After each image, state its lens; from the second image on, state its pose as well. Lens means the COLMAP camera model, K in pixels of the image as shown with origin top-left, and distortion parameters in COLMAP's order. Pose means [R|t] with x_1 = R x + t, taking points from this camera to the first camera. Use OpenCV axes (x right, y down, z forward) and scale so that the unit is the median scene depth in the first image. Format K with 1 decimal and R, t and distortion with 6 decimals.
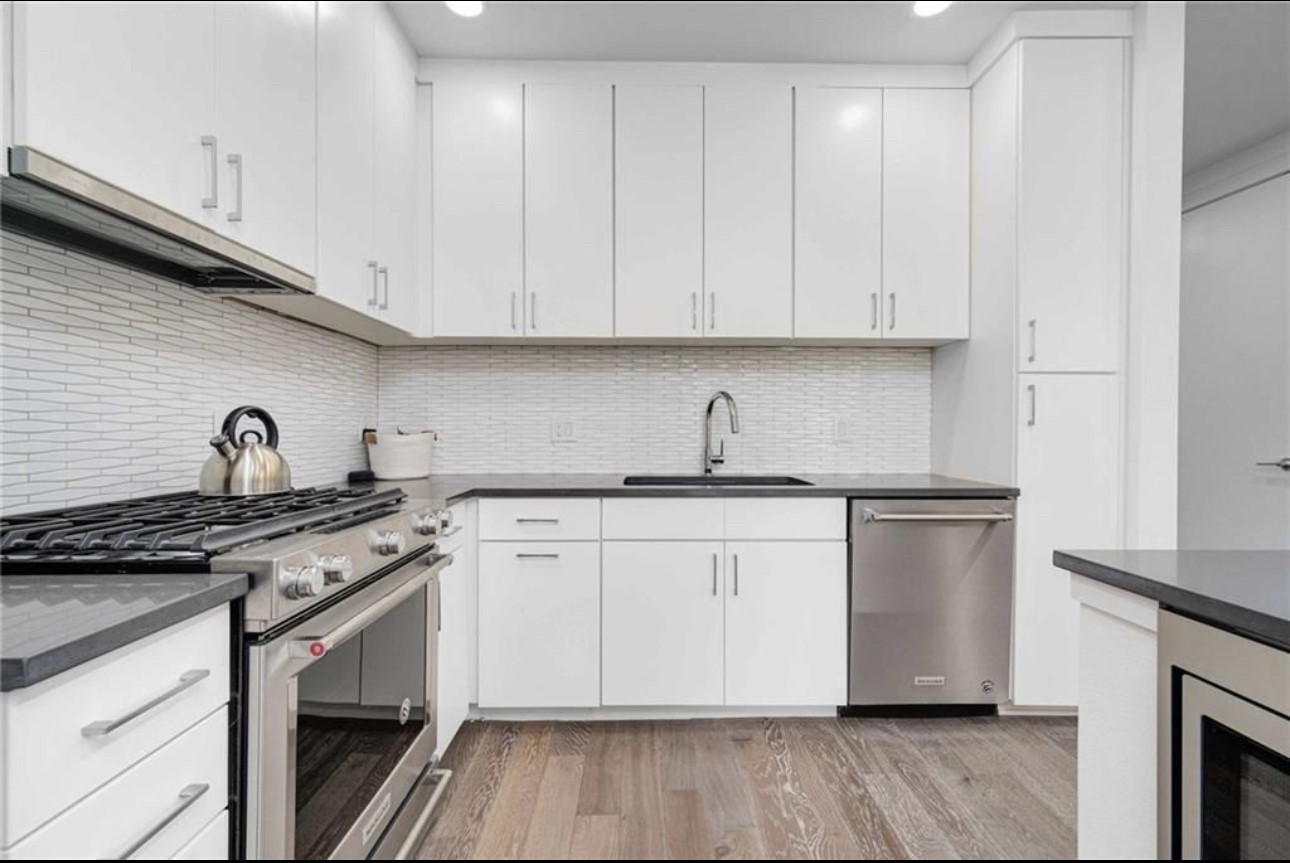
lens RADIAL K [[564.0, 0, 647.5], [0, 564.0, 423.1], [0, 0, 1]] dist [0.000380, 0.000731]
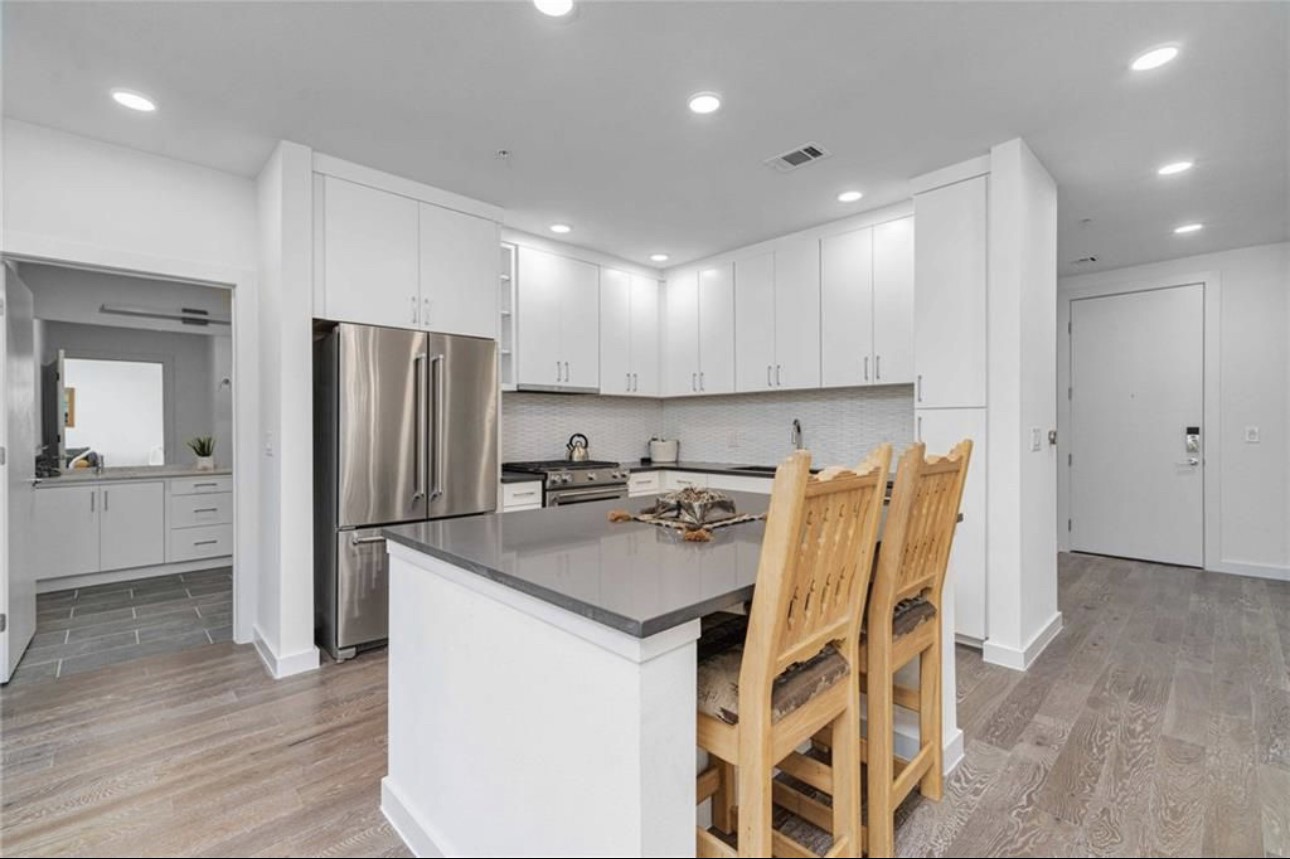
lens RADIAL K [[564.0, 0, 640.6], [0, 564.0, 428.1], [0, 0, 1]] dist [0.000380, 0.000731]
pose [[0.682034, -0.003217, -0.731313, 1.385076], [0.010848, 0.999925, 0.005719, -0.057743], [0.731240, -0.011834, 0.682018, -0.674272]]
